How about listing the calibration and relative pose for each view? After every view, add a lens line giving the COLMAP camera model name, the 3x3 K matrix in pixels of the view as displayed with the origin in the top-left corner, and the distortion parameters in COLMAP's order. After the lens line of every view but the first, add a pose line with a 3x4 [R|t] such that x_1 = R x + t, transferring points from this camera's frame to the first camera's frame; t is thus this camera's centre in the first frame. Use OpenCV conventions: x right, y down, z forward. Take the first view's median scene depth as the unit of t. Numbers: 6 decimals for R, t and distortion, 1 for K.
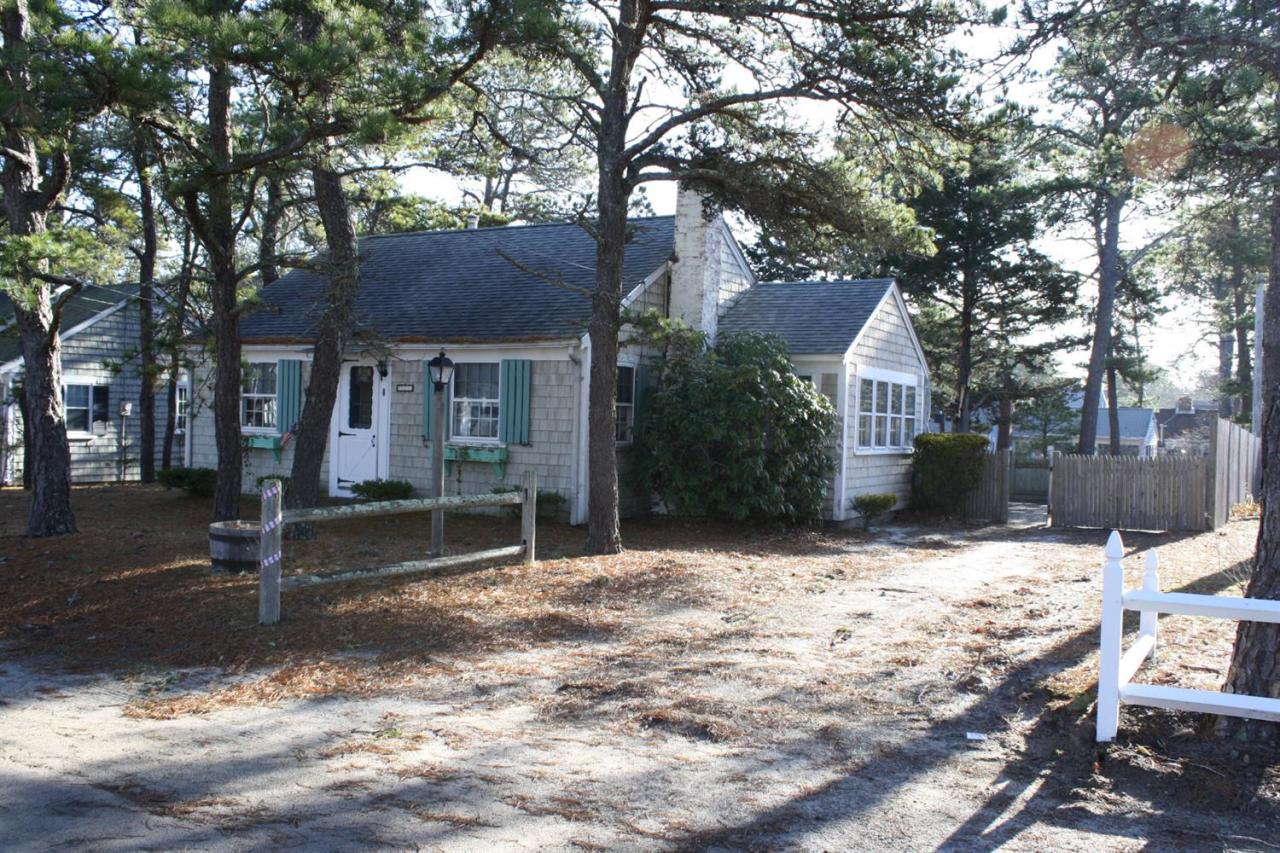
lens RADIAL K [[1194.8, 0, 640.5], [0, 1194.8, 428.0], [0, 0, 1]] dist [-0.093958, 0.000000]
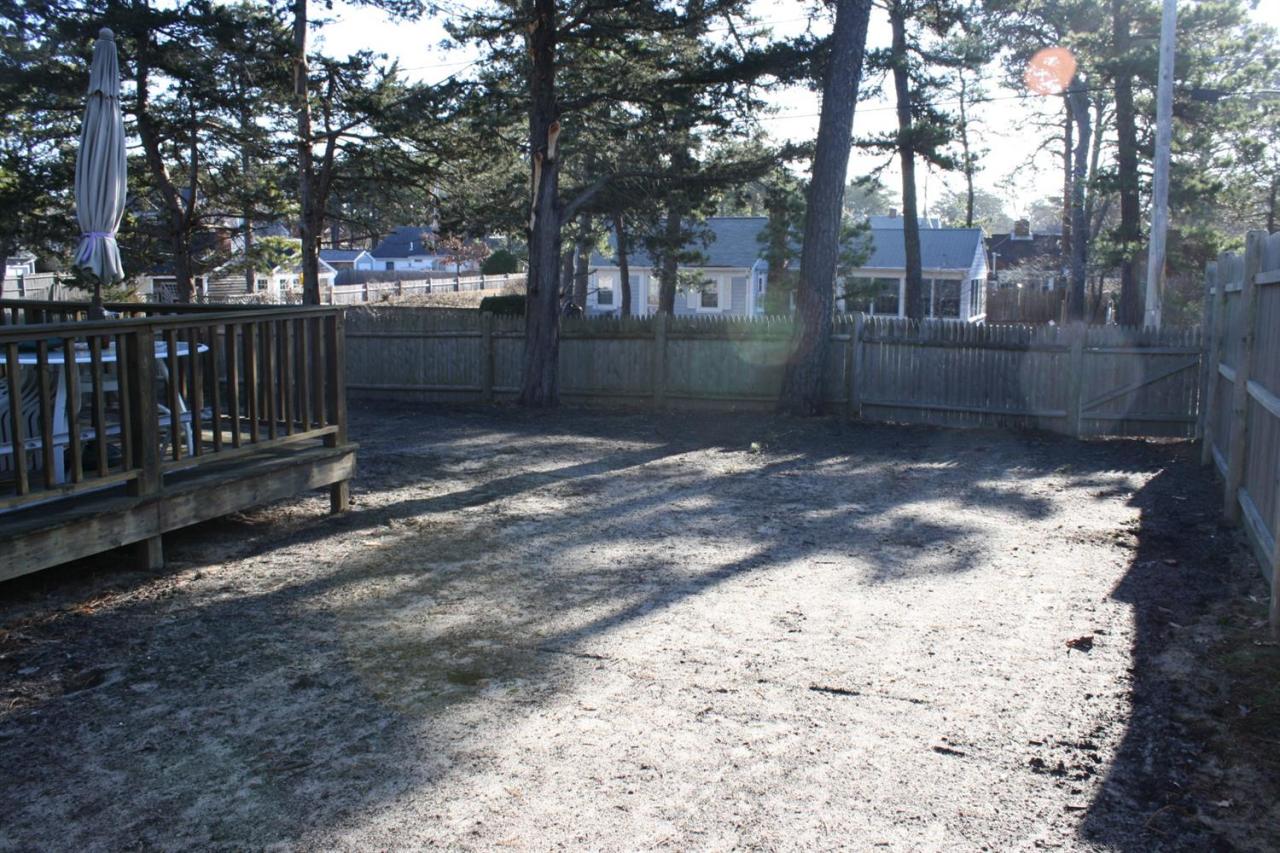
lens RADIAL K [[1085.7, 0, 639.4], [0, 1085.7, 424.5], [0, 0, 1]] dist [-0.143985, 0.113433]
pose [[0.994749, -0.038927, 0.094648, 0.130429], [0.025131, 0.989431, 0.142812, 0.003206], [-0.099206, -0.139683, 0.985214, 0.290803]]
